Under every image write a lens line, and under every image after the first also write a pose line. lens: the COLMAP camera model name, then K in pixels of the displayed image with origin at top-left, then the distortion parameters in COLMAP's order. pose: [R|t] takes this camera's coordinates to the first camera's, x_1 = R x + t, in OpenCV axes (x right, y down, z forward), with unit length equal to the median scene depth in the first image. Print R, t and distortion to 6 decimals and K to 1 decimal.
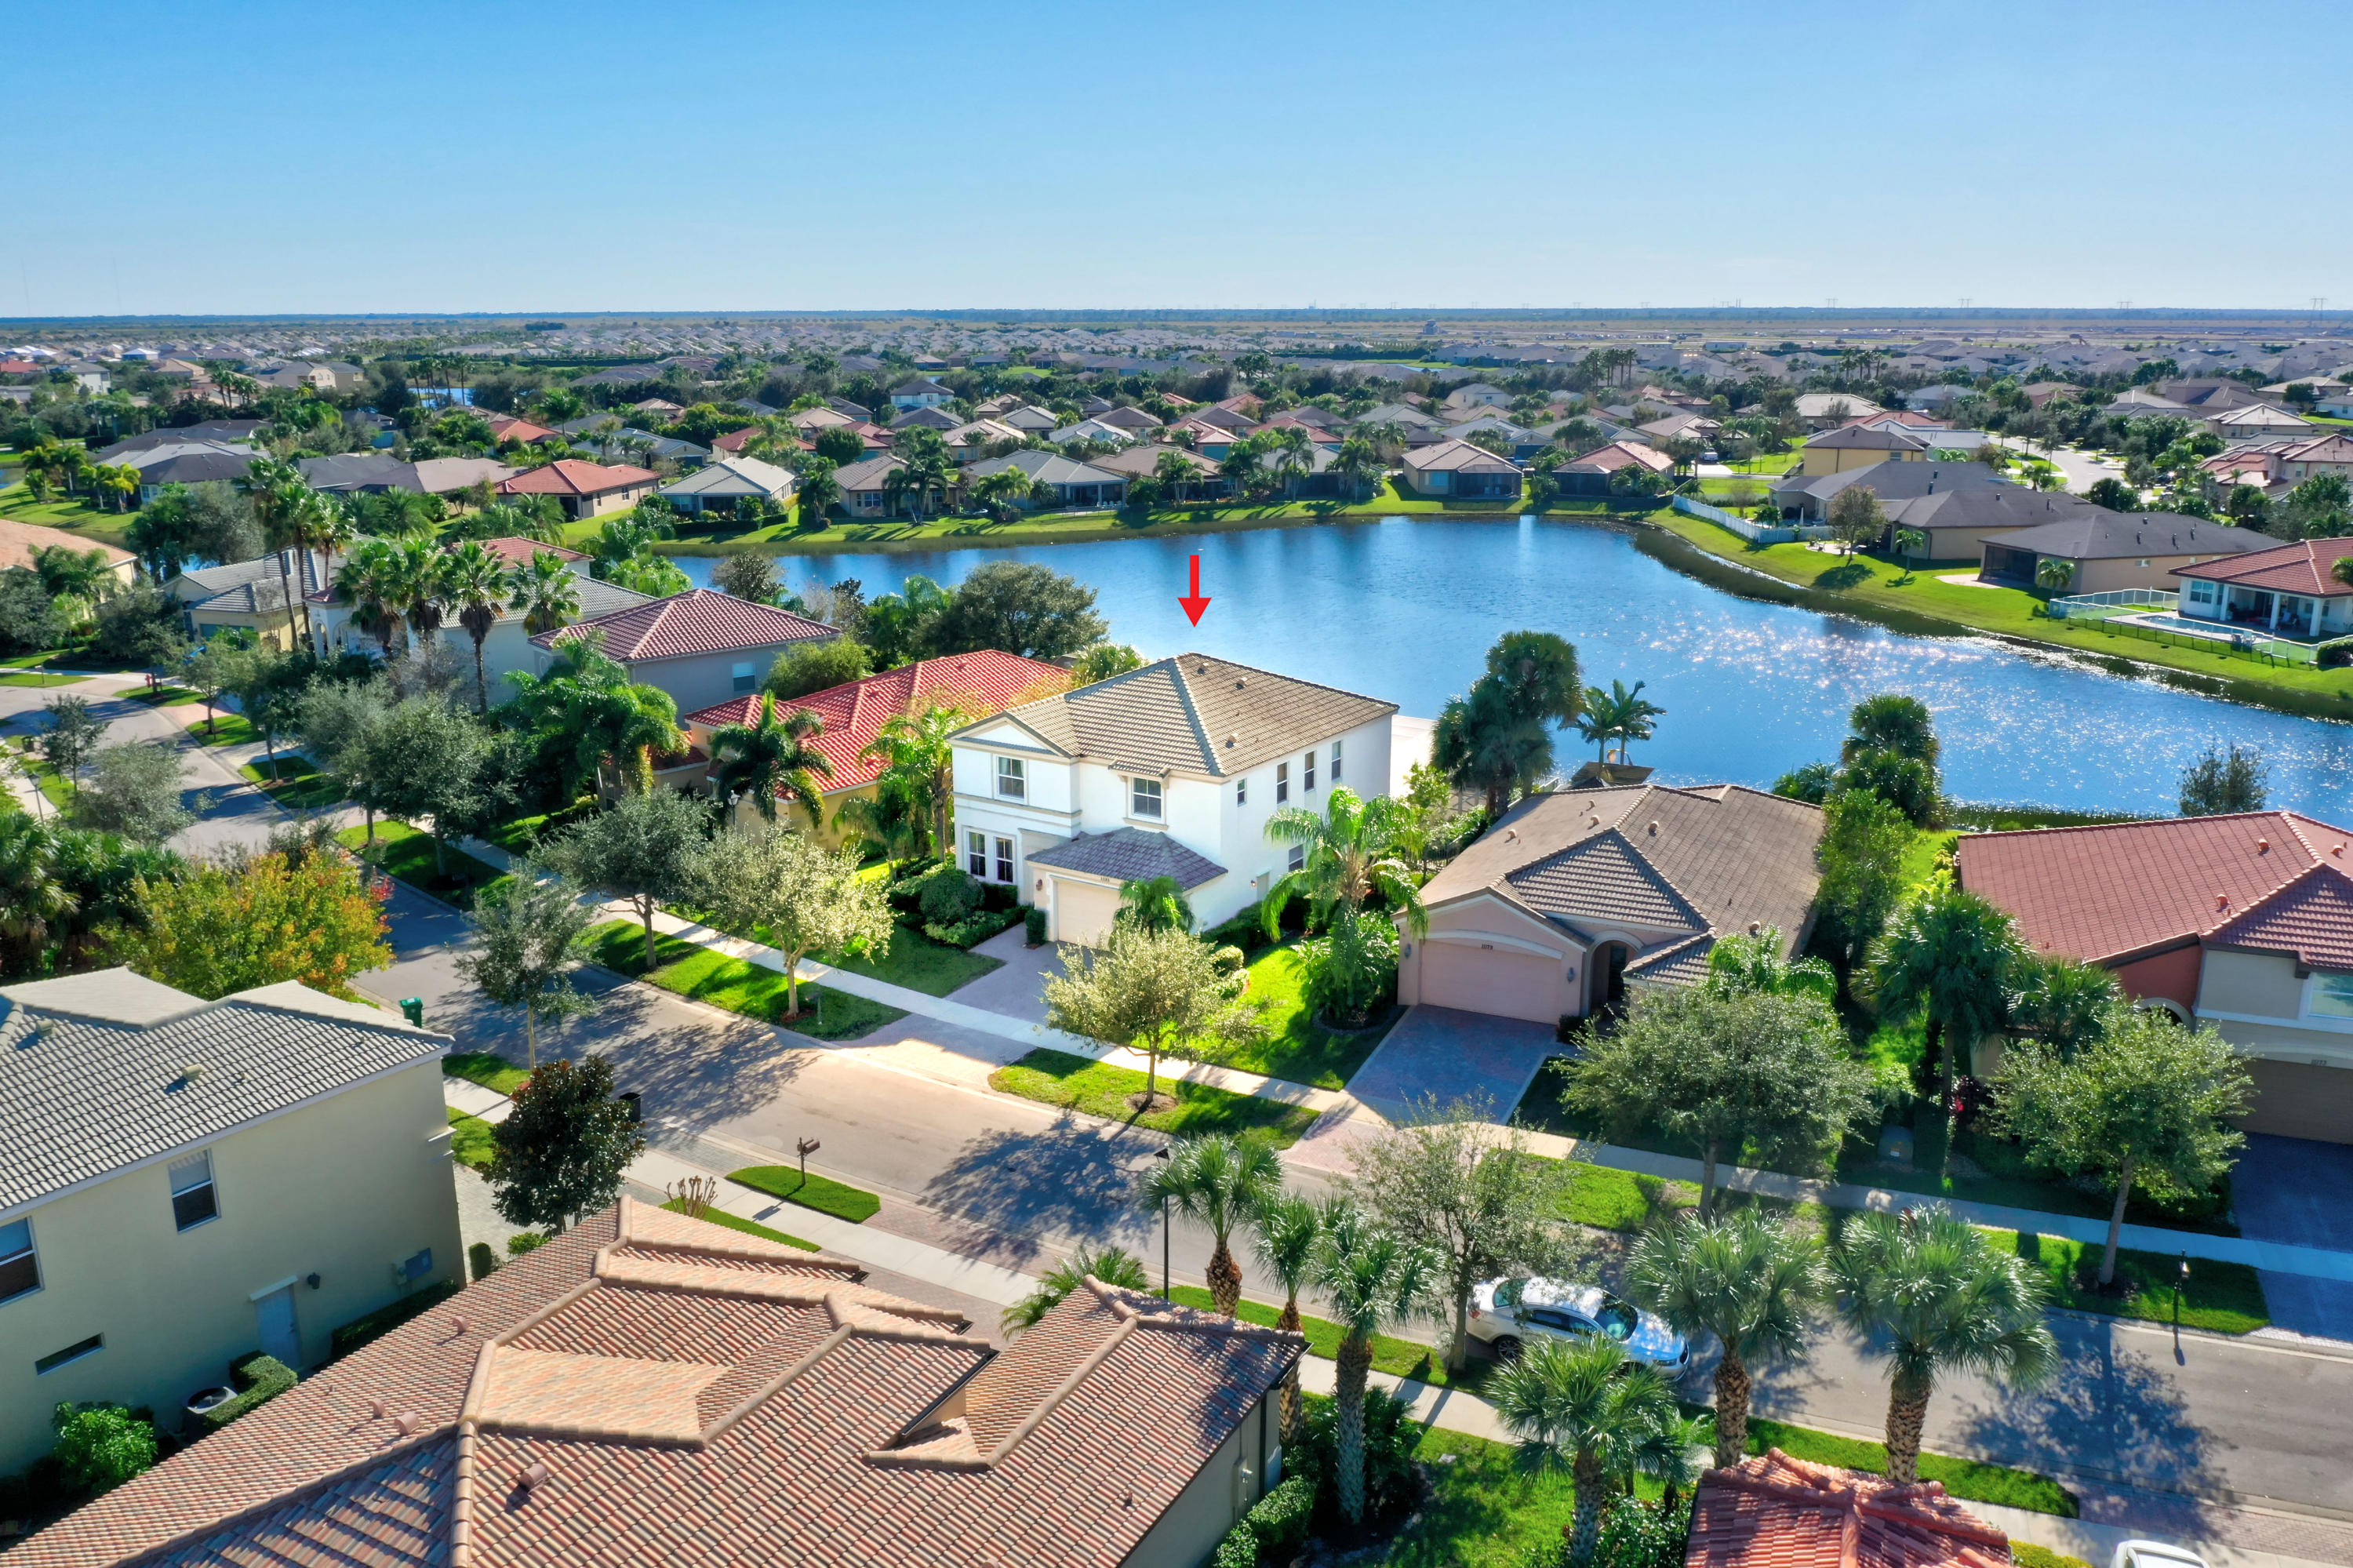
lens RADIAL K [[1849.6, 0, 1178.6], [0, 1849.6, 693.1], [0, 0, 1]] dist [-0.025743, -0.007641]
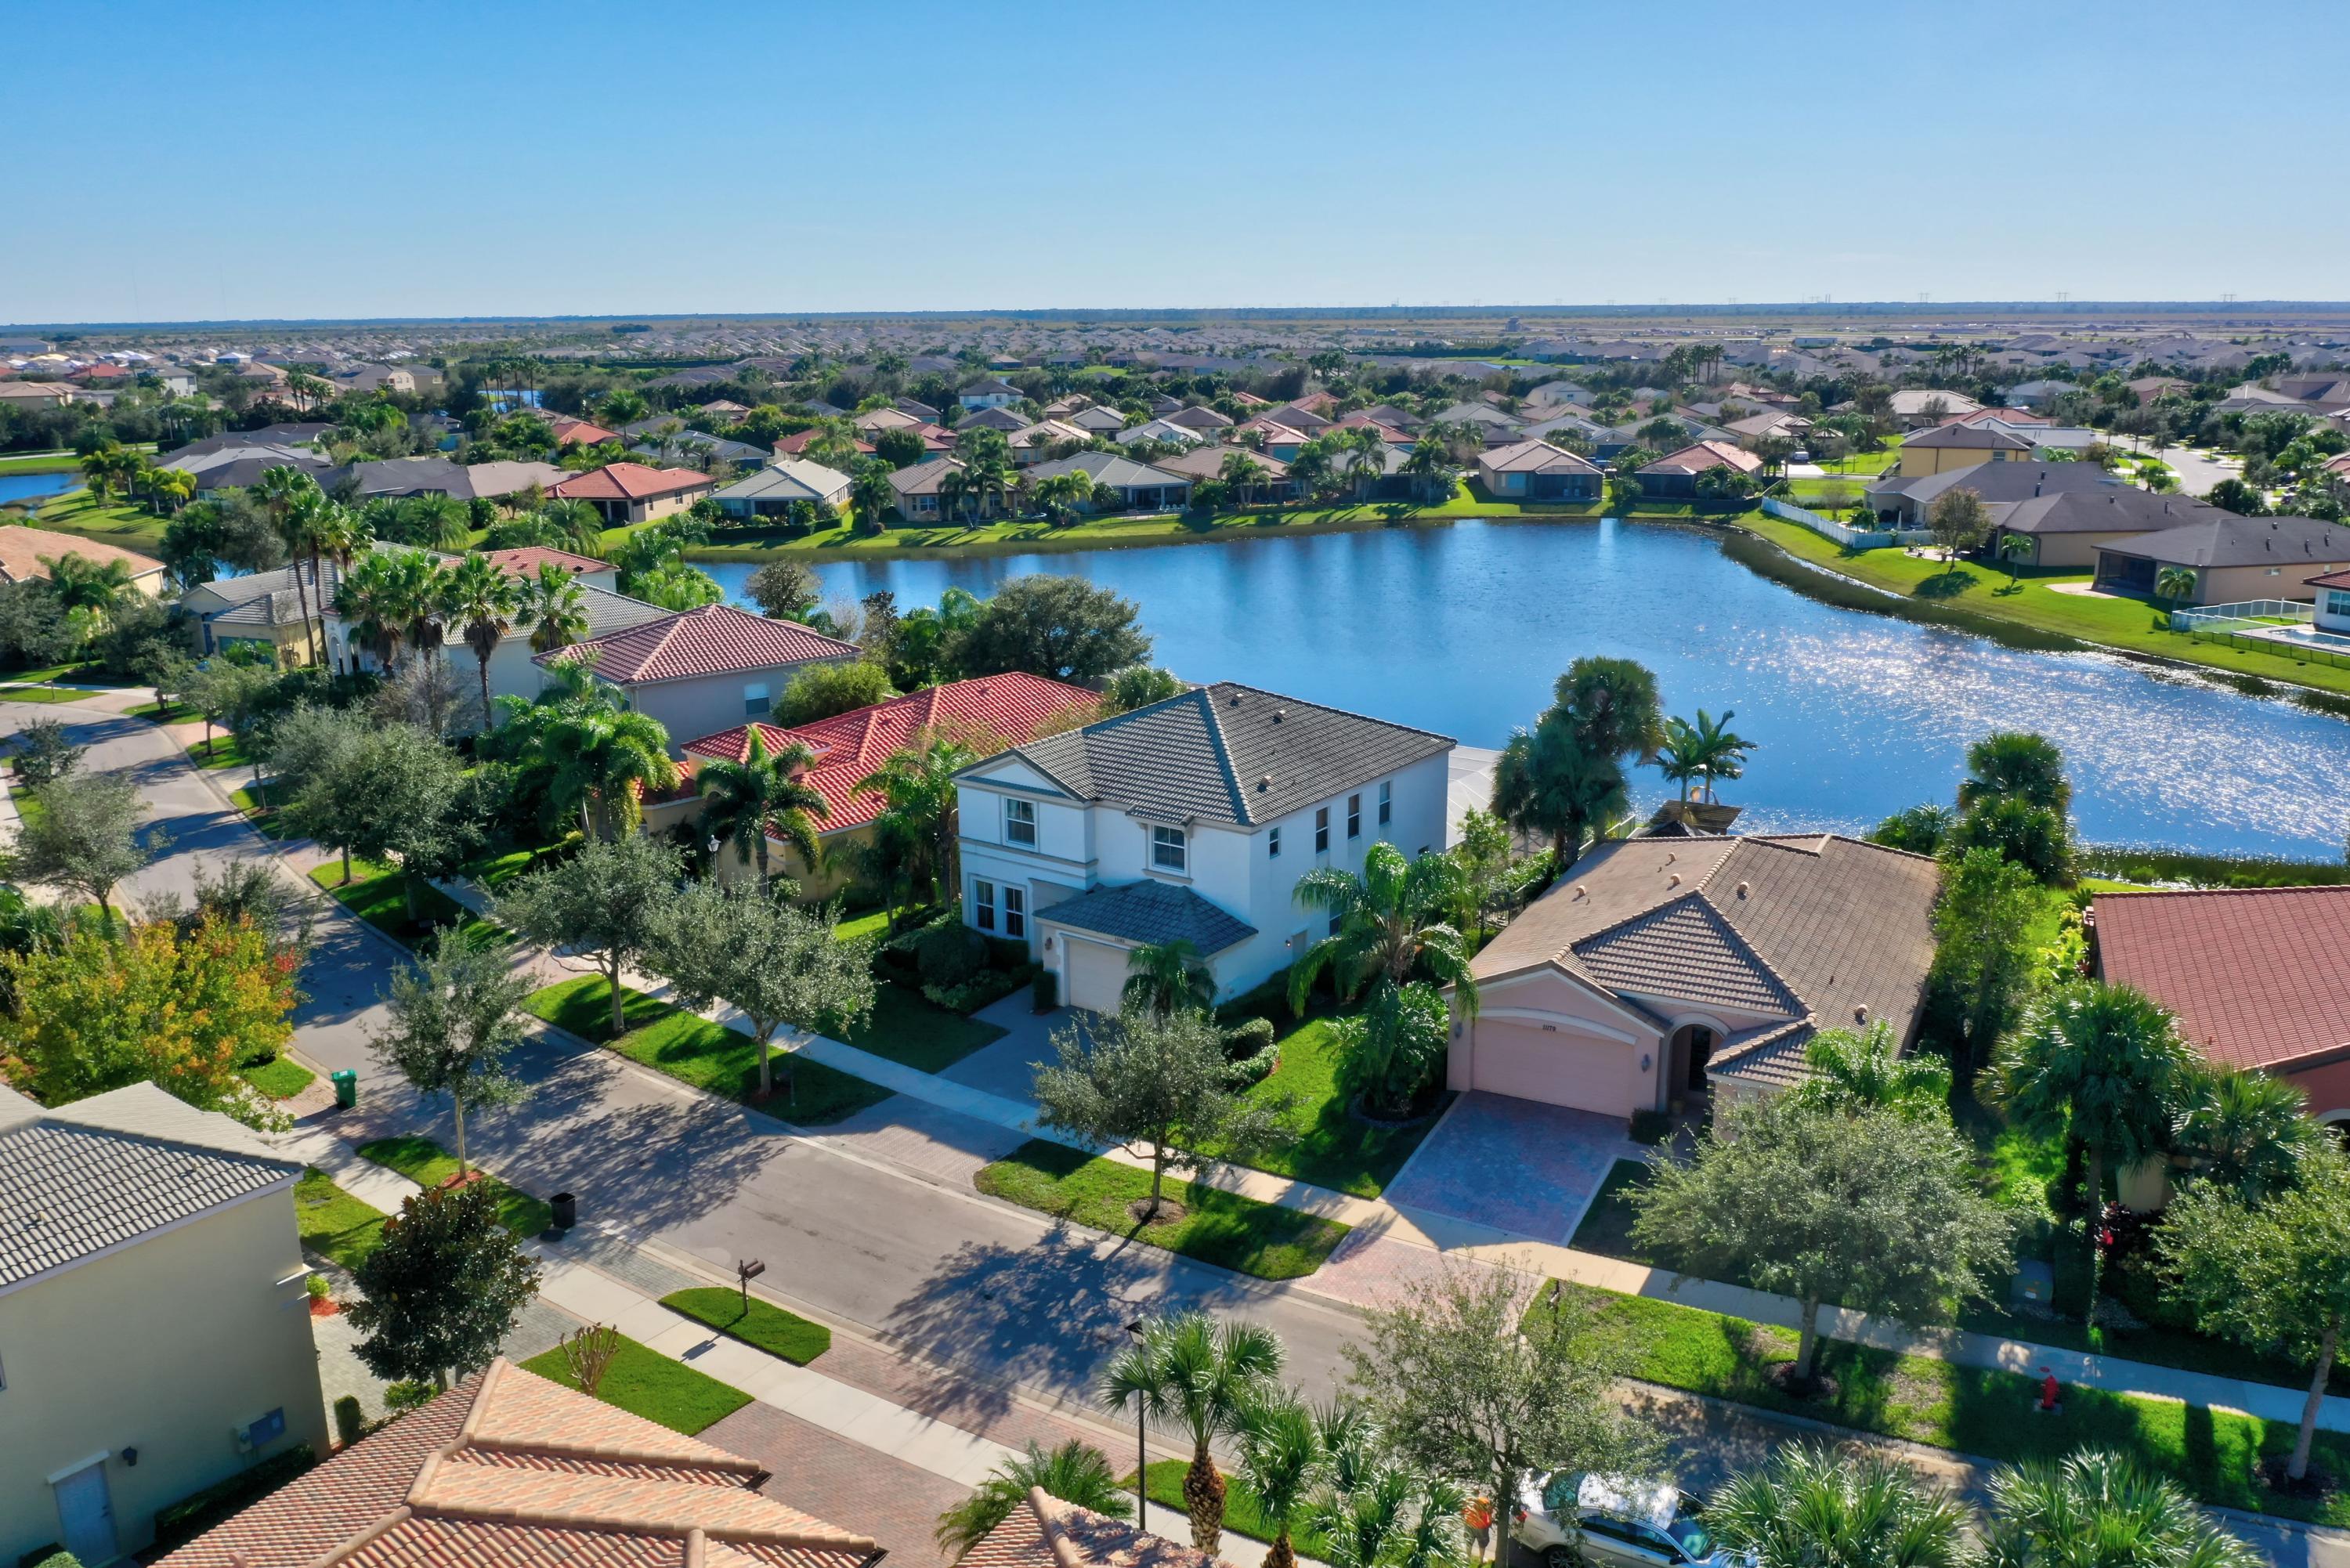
lens RADIAL K [[1847.1, 0, 1177.1], [0, 1847.1, 693.2], [0, 0, 1]] dist [-0.025743, -0.007641]
pose [[0.998998, 0.002671, -0.044685, 0.013770], [-0.002633, 0.999996, 0.000925, -0.009721], [0.044687, -0.000806, 0.999001, 0.056442]]
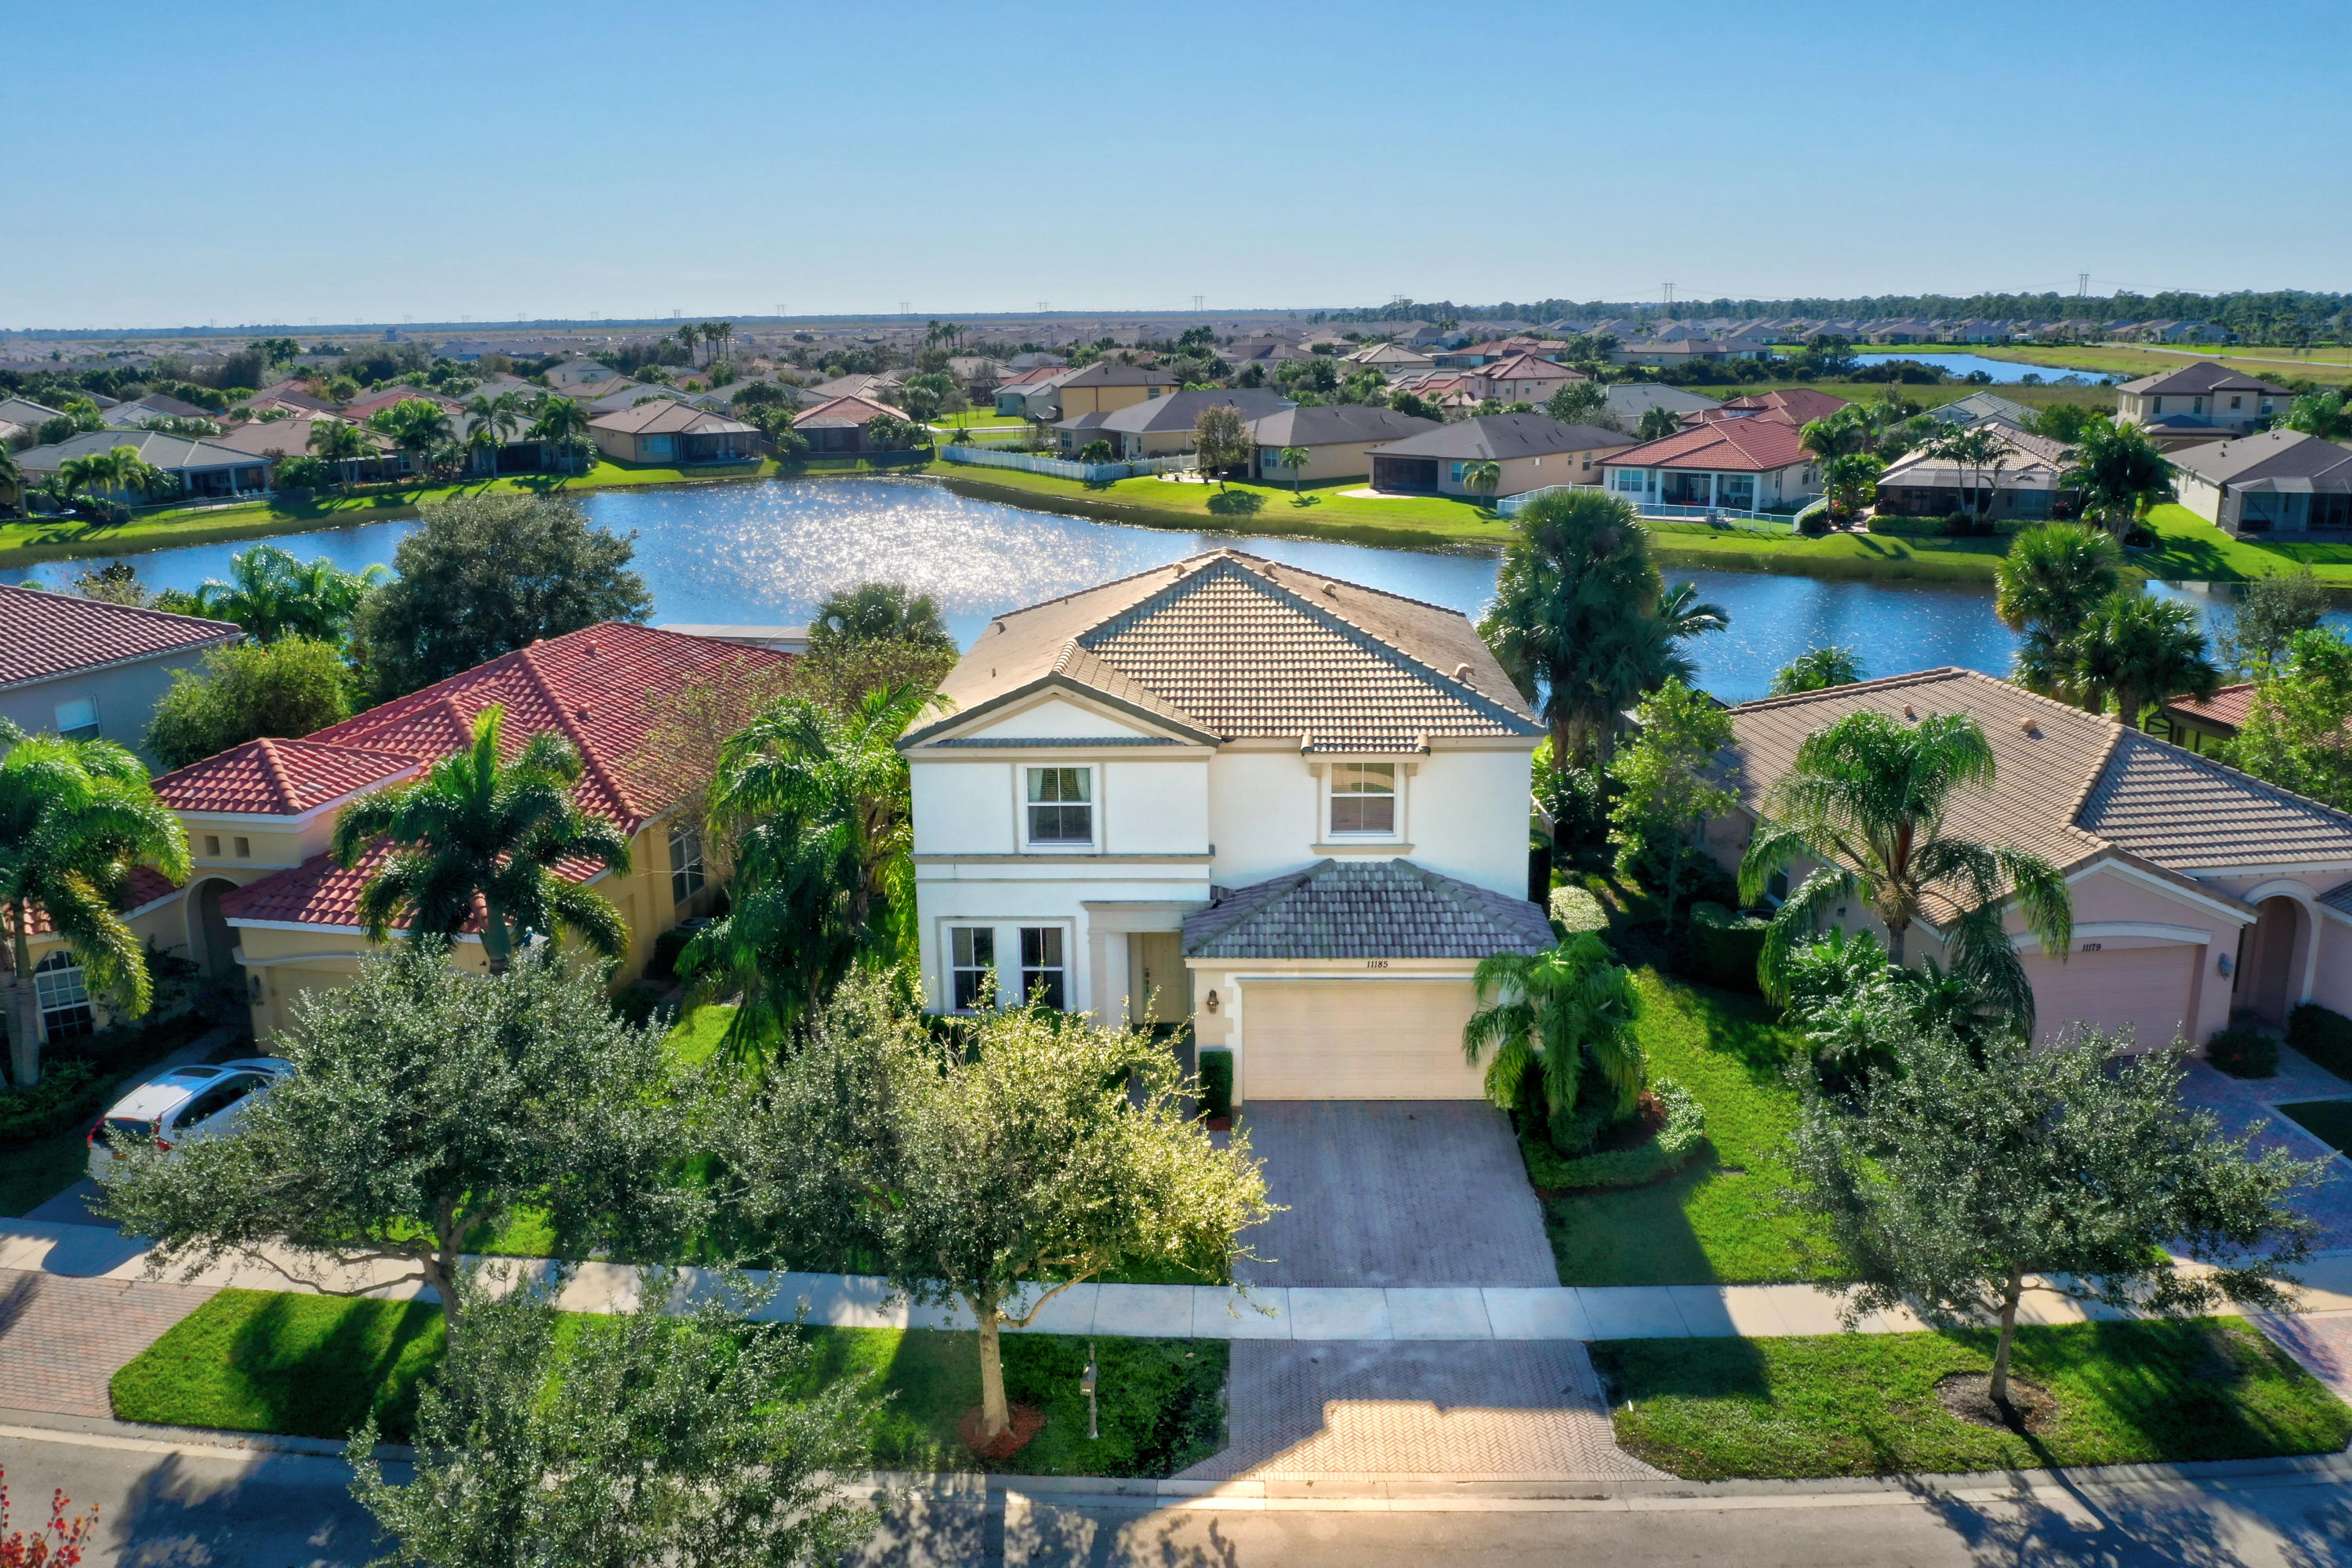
lens RADIAL K [[1848.8, 0, 1178.1], [0, 1848.8, 693.1], [0, 0, 1]] dist [-0.025743, -0.007641]
pose [[0.853128, -0.115023, 0.508863, -0.171157], [0.117962, 0.992661, 0.026612, 0.002941], [-0.508190, 0.037323, 0.860436, 0.294223]]
